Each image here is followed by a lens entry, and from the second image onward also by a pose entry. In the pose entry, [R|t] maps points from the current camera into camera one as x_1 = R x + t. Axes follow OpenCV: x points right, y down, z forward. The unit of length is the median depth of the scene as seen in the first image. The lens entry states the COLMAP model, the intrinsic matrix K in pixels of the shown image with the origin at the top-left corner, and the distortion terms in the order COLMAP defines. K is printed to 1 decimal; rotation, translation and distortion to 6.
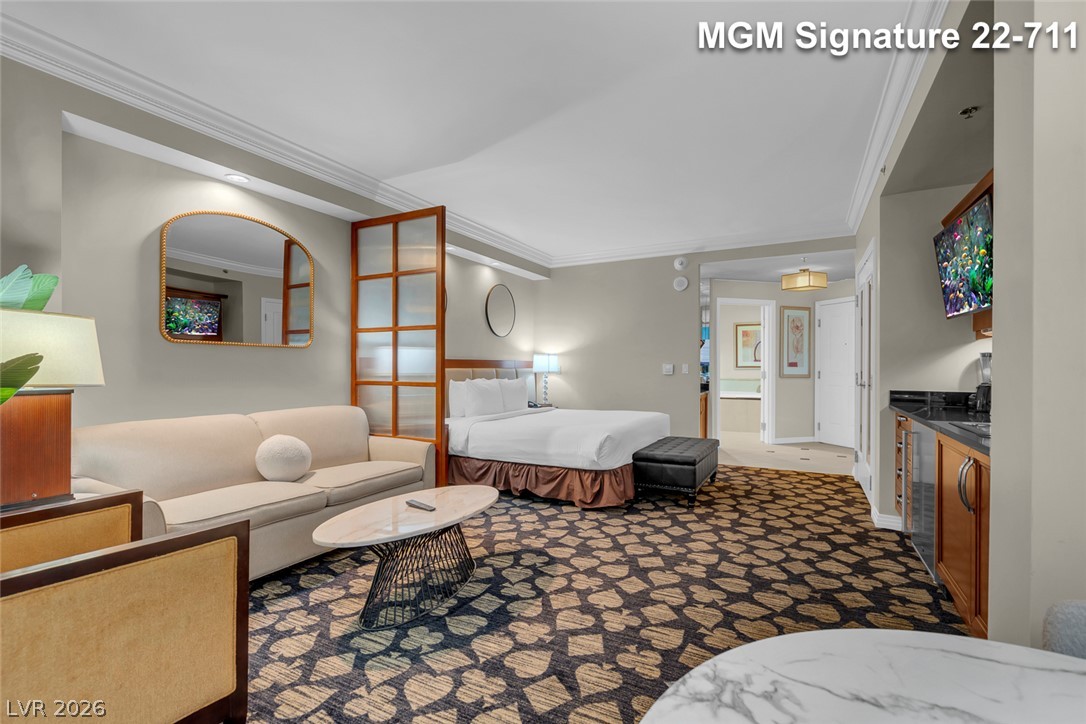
lens RADIAL K [[499.6, 0, 534.0], [0, 499.6, 363.6], [0, 0, 1]] dist [-0.002377, 0.001635]
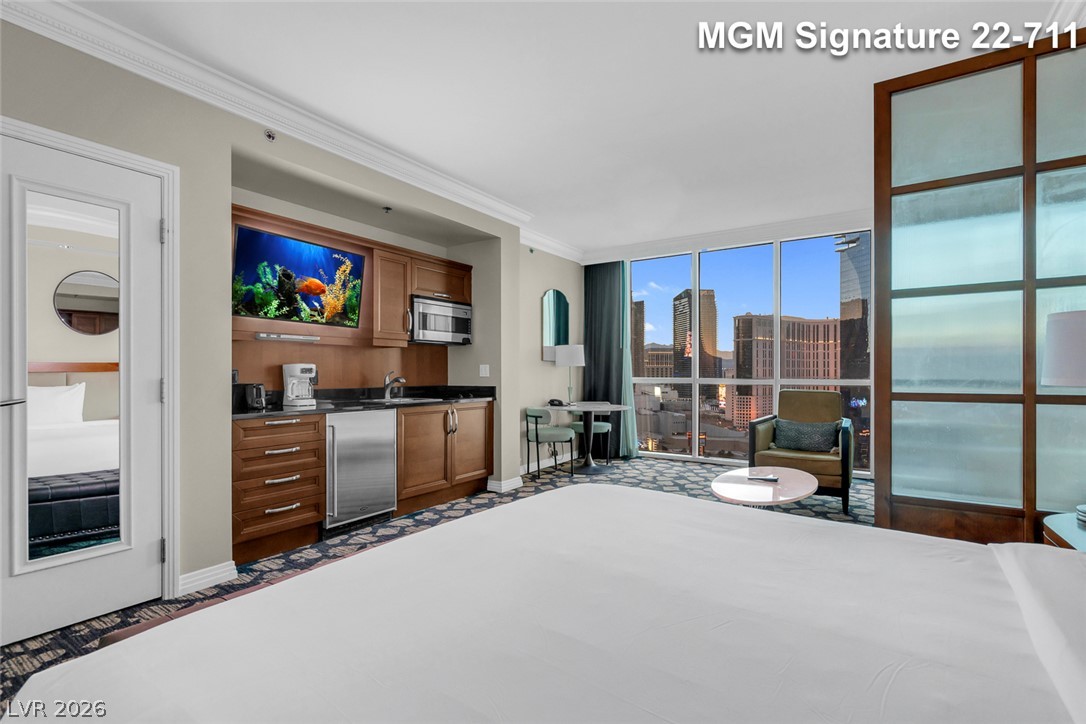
lens RADIAL K [[510.4, 0, 535.0], [0, 510.4, 373.1], [0, 0, 1]] dist [-0.005131, 0.003242]
pose [[-0.995766, 0.001785, 0.091908, 0.154927], [0.001360, 0.999988, -0.004681, 0.019280], [-0.091916, -0.004536, -0.995756, 1.614865]]
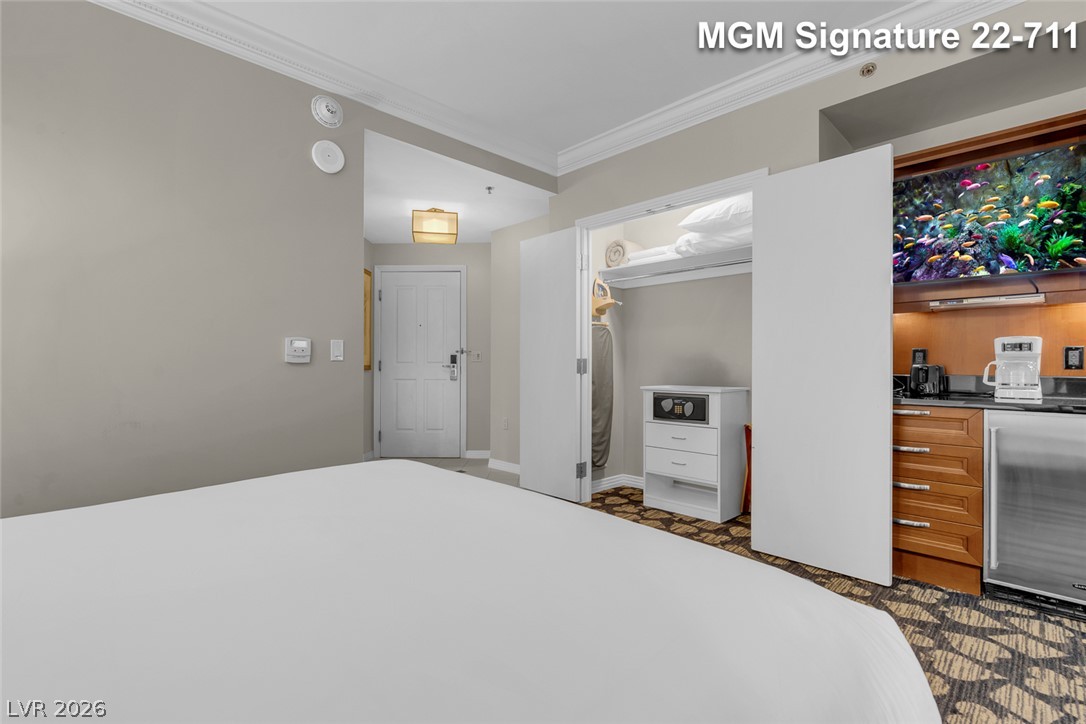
lens RADIAL K [[499.6, 0, 543.5], [0, 499.6, 351.0], [0, 0, 1]] dist [-0.002377, 0.001635]
pose [[0.291684, 0.014197, 0.956409, -0.115695], [0.002276, 0.999877, -0.015536, 0.024509], [-0.956512, 0.006709, 0.291616, 1.083918]]
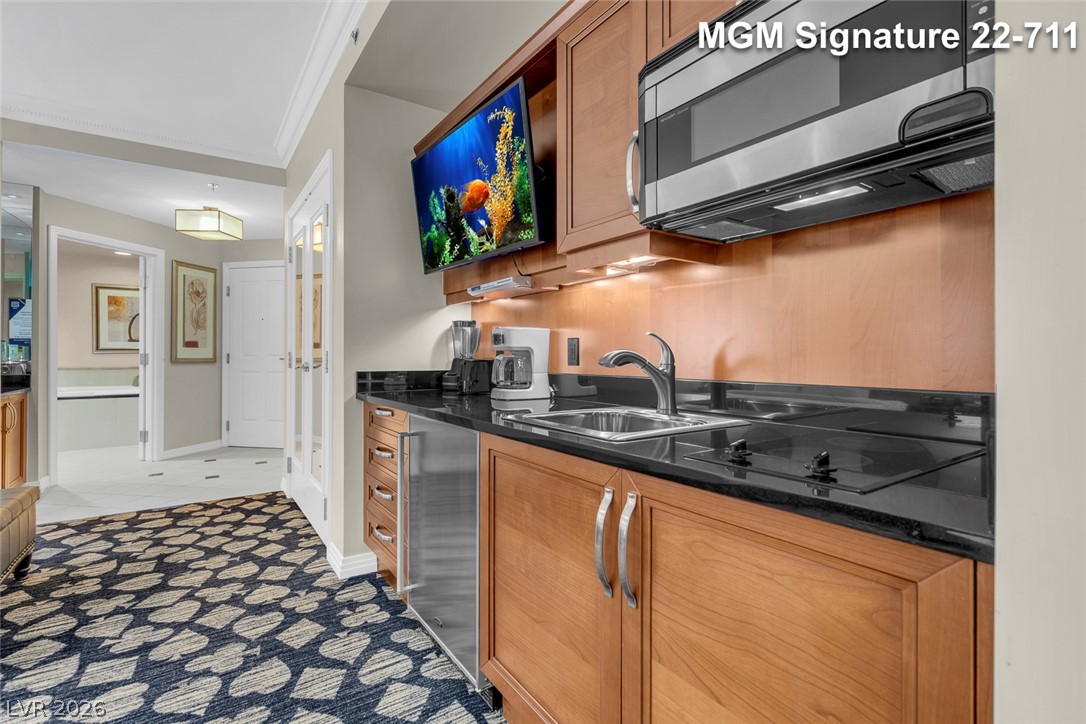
lens RADIAL K [[499.6, 0, 542.8], [0, 499.6, 353.2], [0, 0, 1]] dist [-0.002377, 0.001635]
pose [[0.450119, -0.001541, 0.892967, 0.199488], [-0.000694, 0.999998, 0.002076, 0.024195], [-0.892968, -0.001554, 0.450117, 0.429296]]
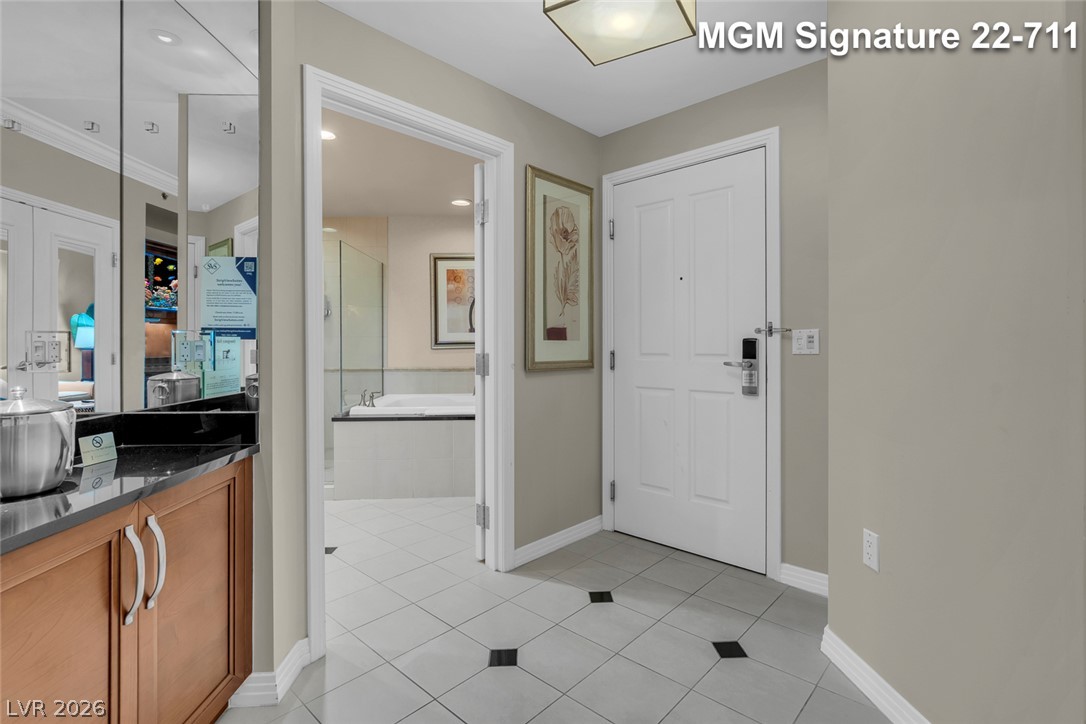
lens RADIAL K [[510.4, 0, 546.7], [0, 510.4, 346.3], [0, 0, 1]] dist [-0.005131, 0.003242]
pose [[0.858447, -0.010048, 0.512804, 0.622782], [0.007213, 0.999946, 0.007518, 0.015446], [-0.512852, -0.002755, 0.858473, 1.324413]]
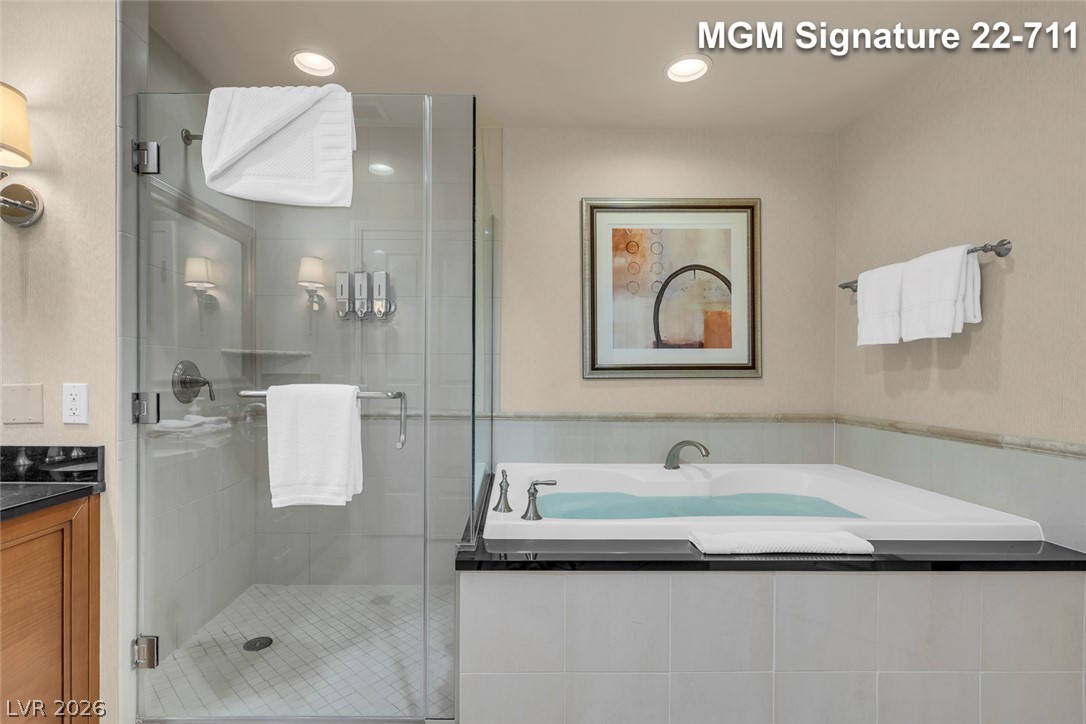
lens RADIAL K [[510.4, 0, 518.1], [0, 510.4, 375.0], [0, 0, 1]] dist [-0.005131, 0.003242]
pose [[0.876669, 0.000976, 0.481093, 0.631028], [-0.004496, 0.999971, 0.006164, 0.020804], [-0.481073, -0.007567, 0.876648, 2.028864]]
